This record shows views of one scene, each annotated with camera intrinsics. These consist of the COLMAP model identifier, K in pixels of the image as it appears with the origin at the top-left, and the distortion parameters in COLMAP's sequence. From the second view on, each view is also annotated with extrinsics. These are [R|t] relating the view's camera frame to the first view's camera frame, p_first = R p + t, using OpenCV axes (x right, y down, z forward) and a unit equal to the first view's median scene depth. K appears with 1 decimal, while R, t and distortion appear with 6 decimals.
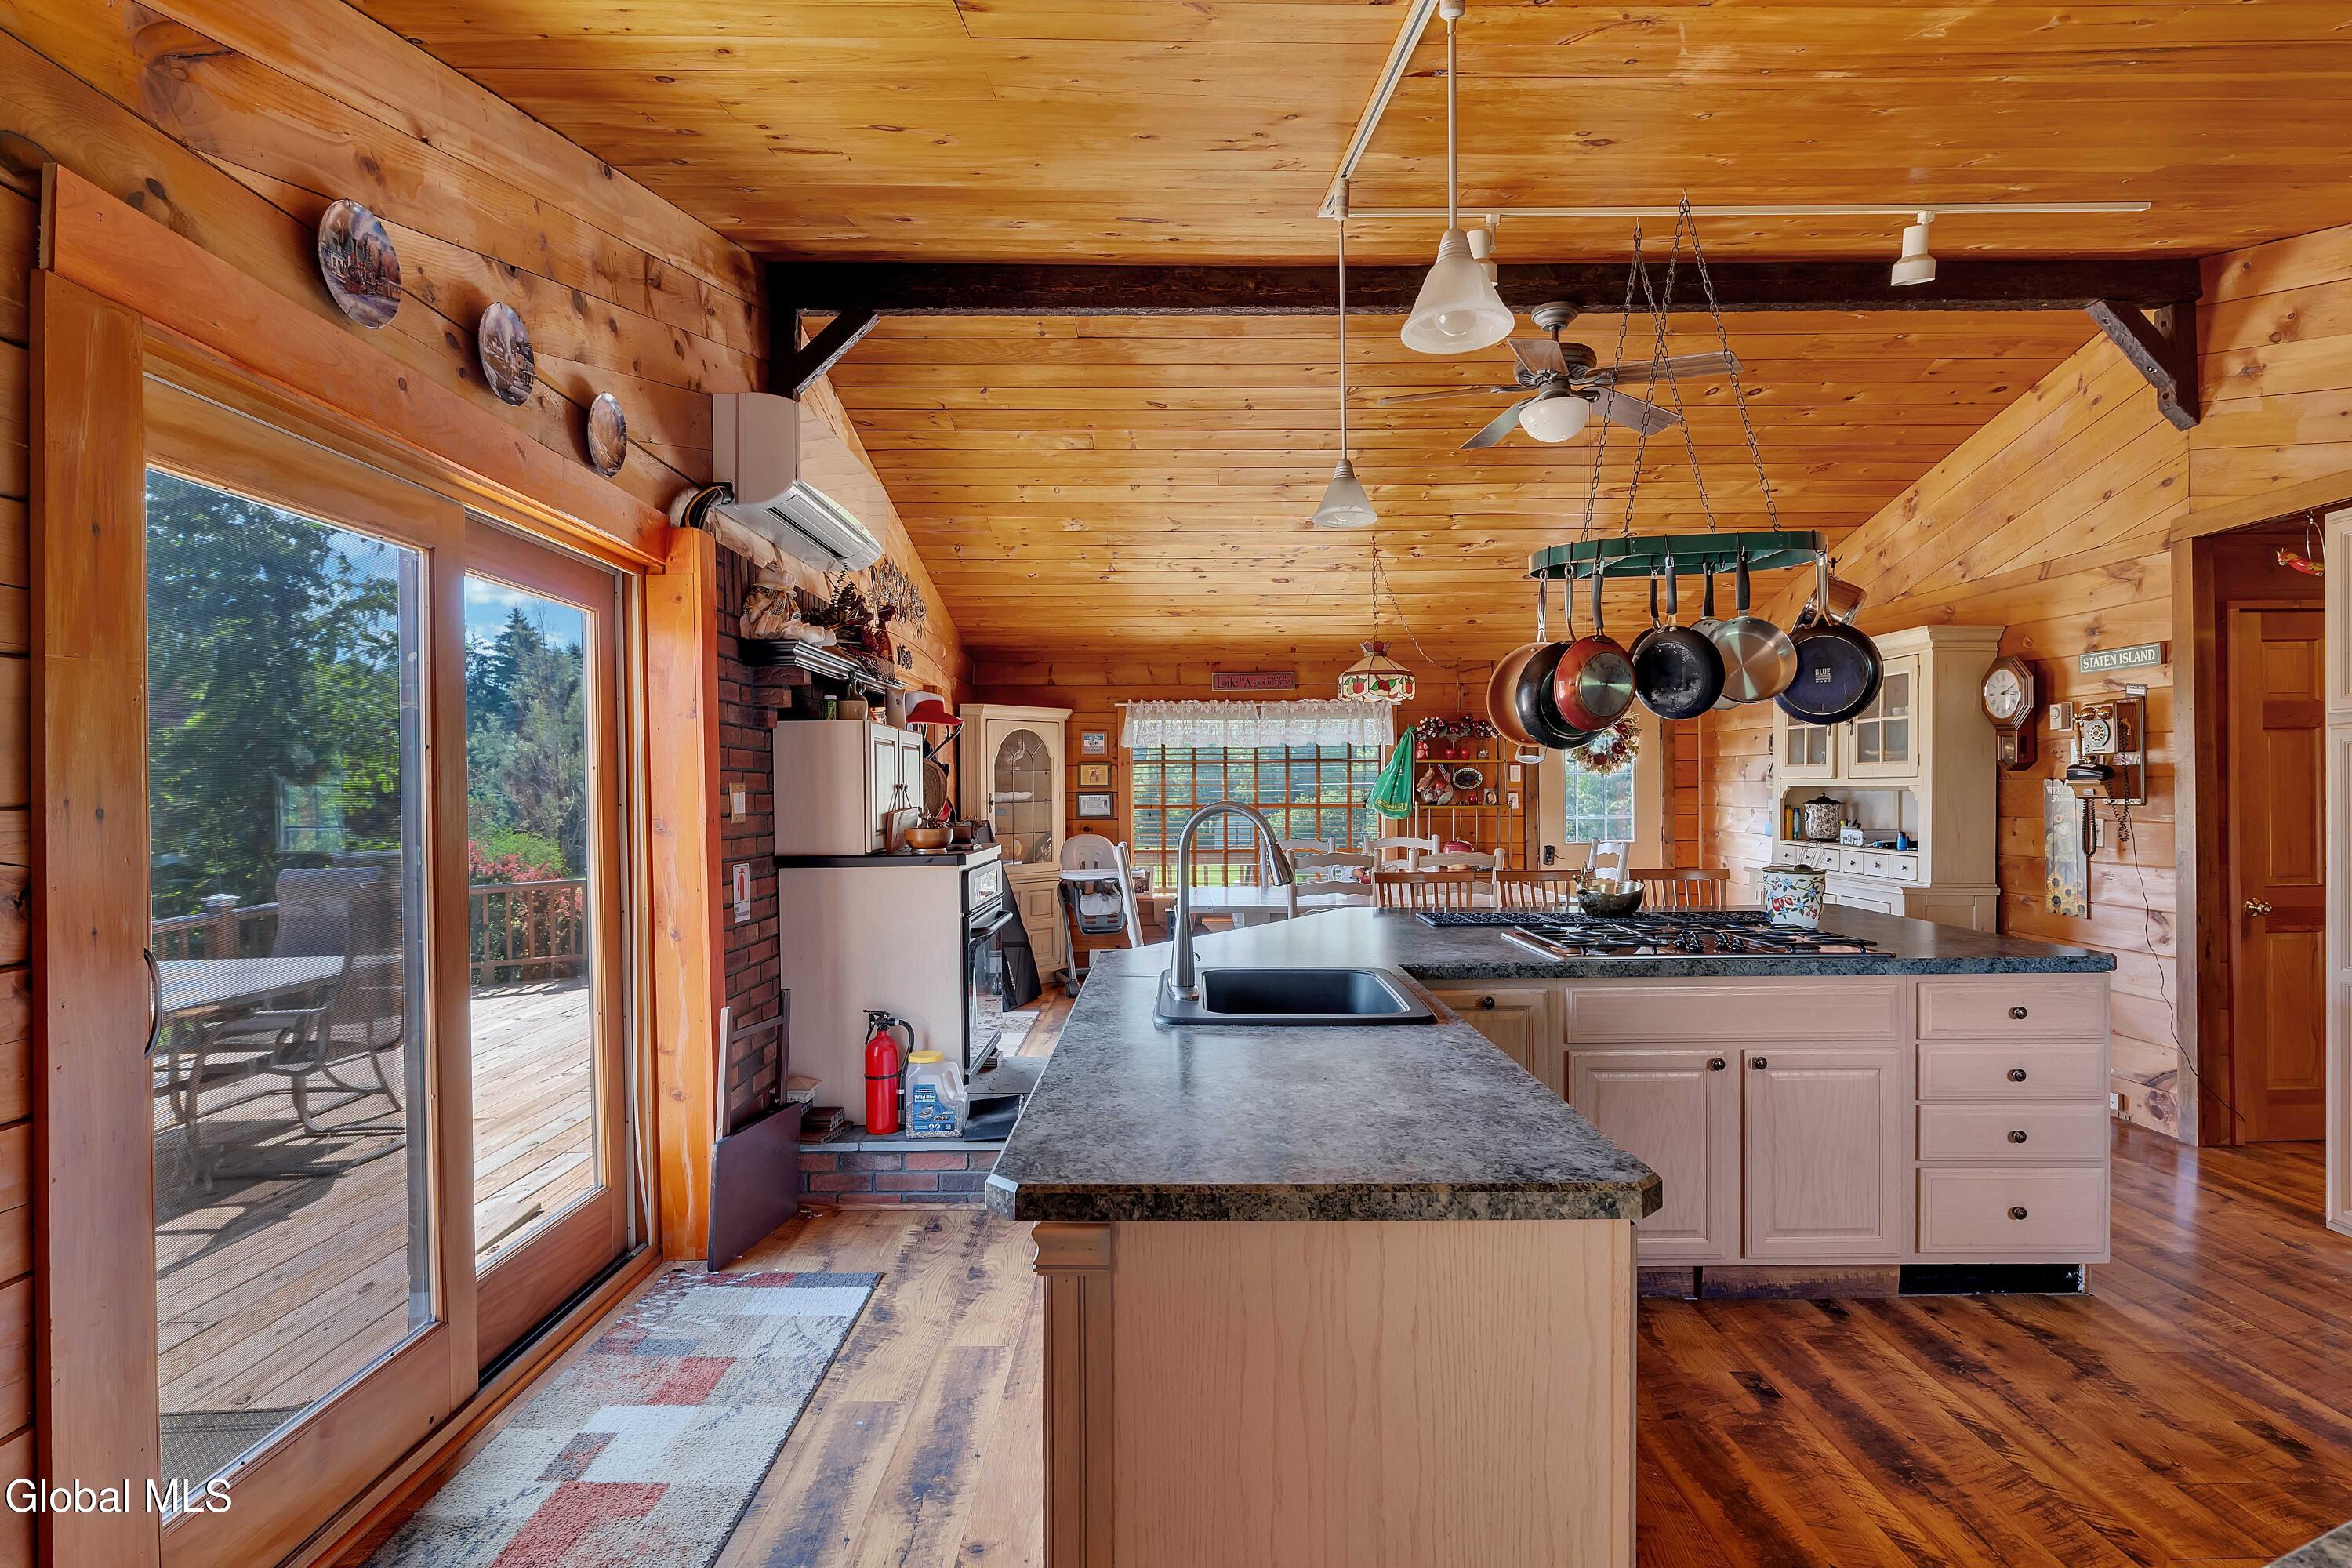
lens RADIAL K [[1150.7, 0, 1176.0], [0, 1150.7, 784.0], [0, 0, 1]] dist [-0.006224, 0.000543]
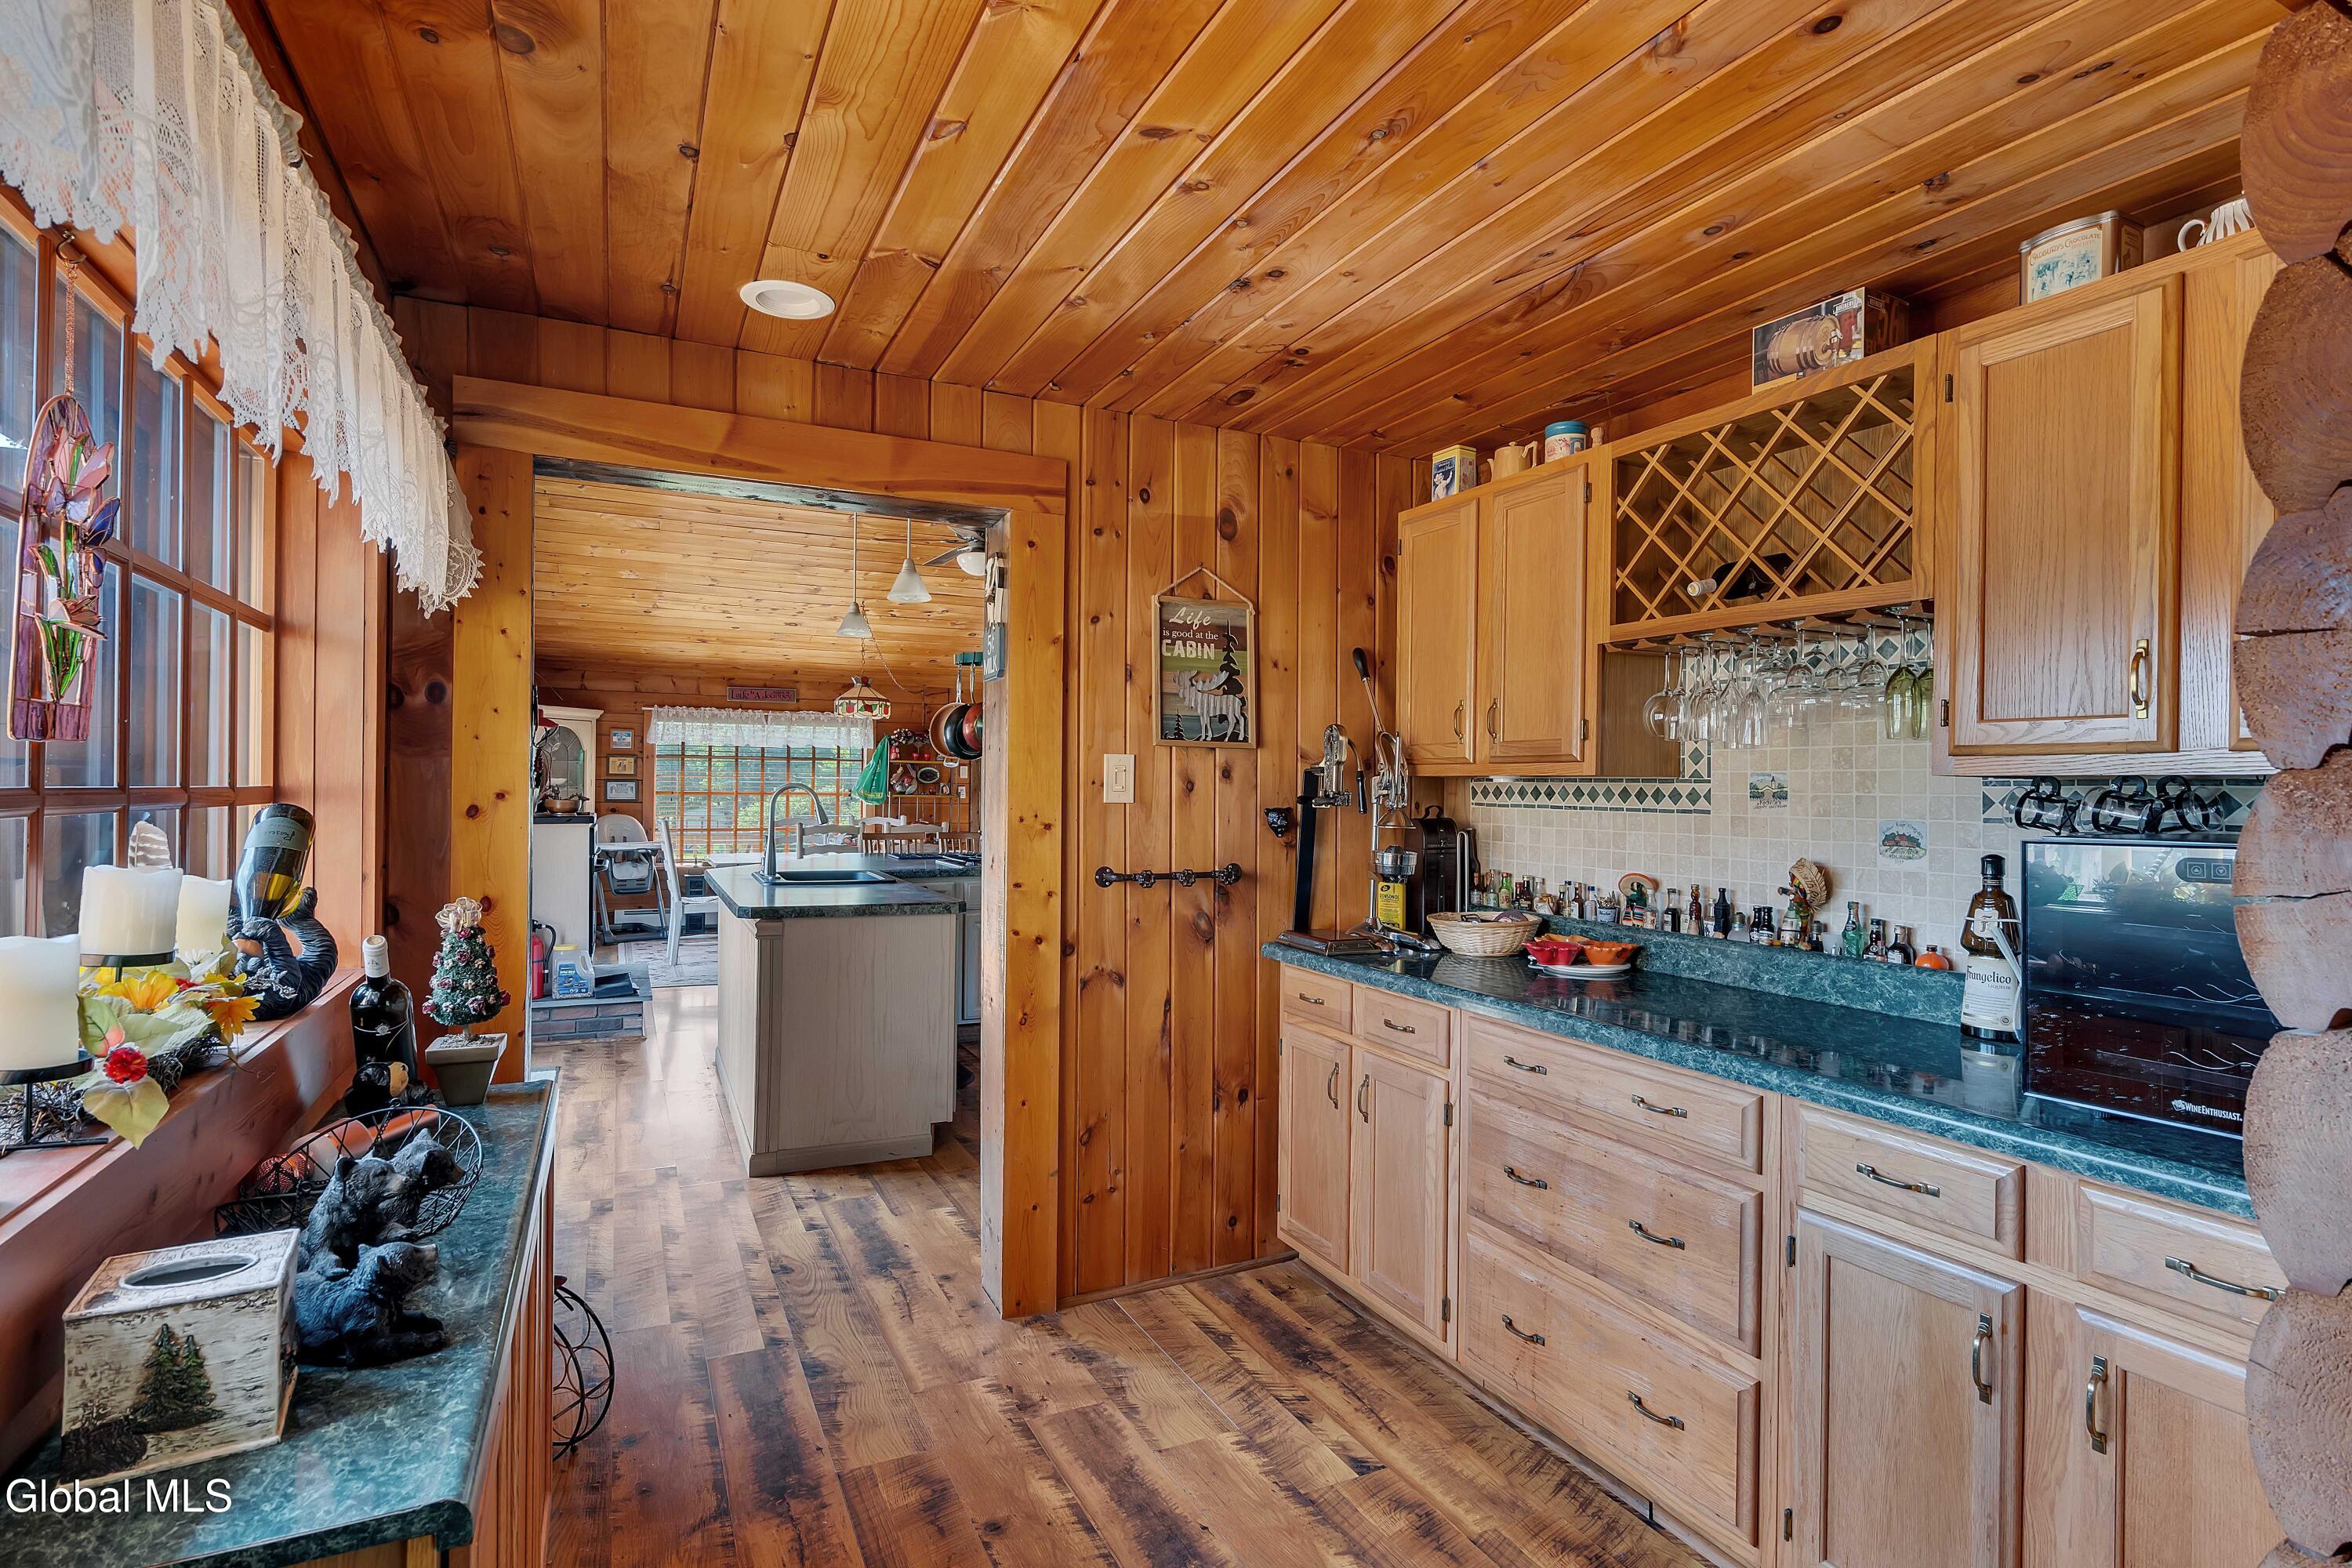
lens RADIAL K [[1150.7, 0, 1176.0], [0, 1150.7, 784.0], [0, 0, 1]] dist [-0.006224, 0.000543]
pose [[0.900635, 0.018514, 0.434182, -0.075268], [-0.019606, 0.999806, -0.001963, 0.002821], [-0.434134, -0.006745, 0.900823, -0.364297]]
